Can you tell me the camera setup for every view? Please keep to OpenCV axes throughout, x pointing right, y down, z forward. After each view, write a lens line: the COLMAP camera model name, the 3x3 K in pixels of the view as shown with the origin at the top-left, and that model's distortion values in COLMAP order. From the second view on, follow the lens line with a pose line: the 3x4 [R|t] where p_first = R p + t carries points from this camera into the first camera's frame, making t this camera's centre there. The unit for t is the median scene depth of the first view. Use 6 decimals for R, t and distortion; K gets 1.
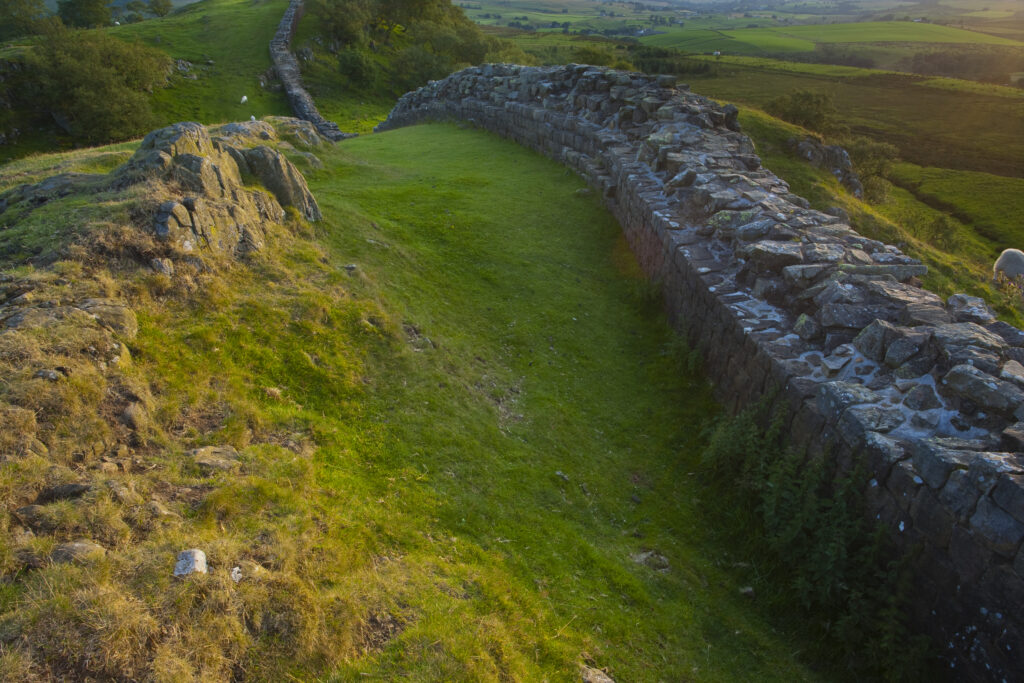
lens RADIAL K [[727.4, 0, 512.4], [0, 727.4, 350.7], [0, 0, 1]] dist [-0.052581, 0.053816]
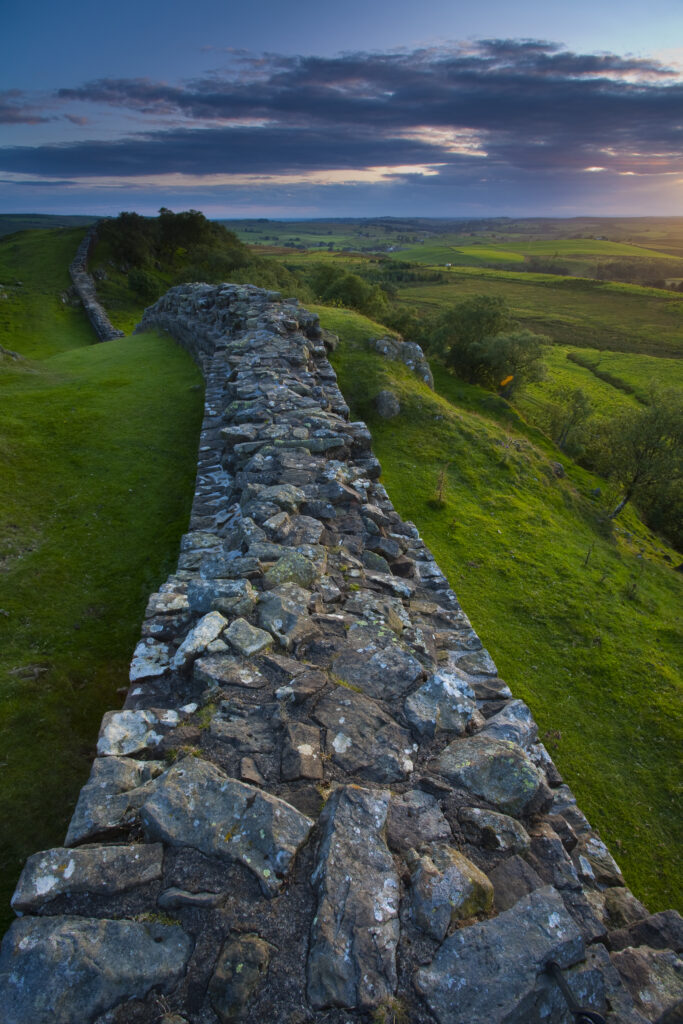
lens RADIAL K [[588.7, 0, 388.2], [0, 588.7, 518.5], [0, 0, 1]] dist [-0.076728, 0.040227]
pose [[0.994431, -0.054633, 0.090125, 0.498539], [0.052700, 0.998329, 0.023691, 0.007523], [-0.091269, -0.018810, 0.995649, -0.085627]]
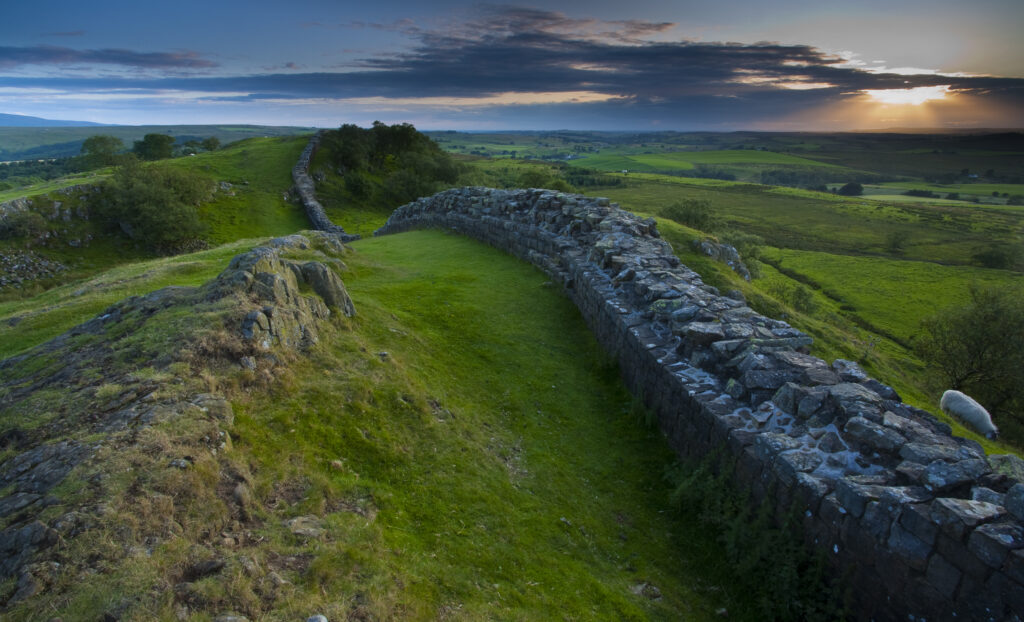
lens RADIAL K [[578.1, 0, 518.3], [0, 578.1, 252.4], [0, 0, 1]] dist [-0.073111, 0.031790]
pose [[0.996635, -0.020066, 0.079476, -0.058757], [0.039025, 0.968794, -0.244778, -0.029269], [-0.072084, 0.247055, 0.966316, -0.041740]]
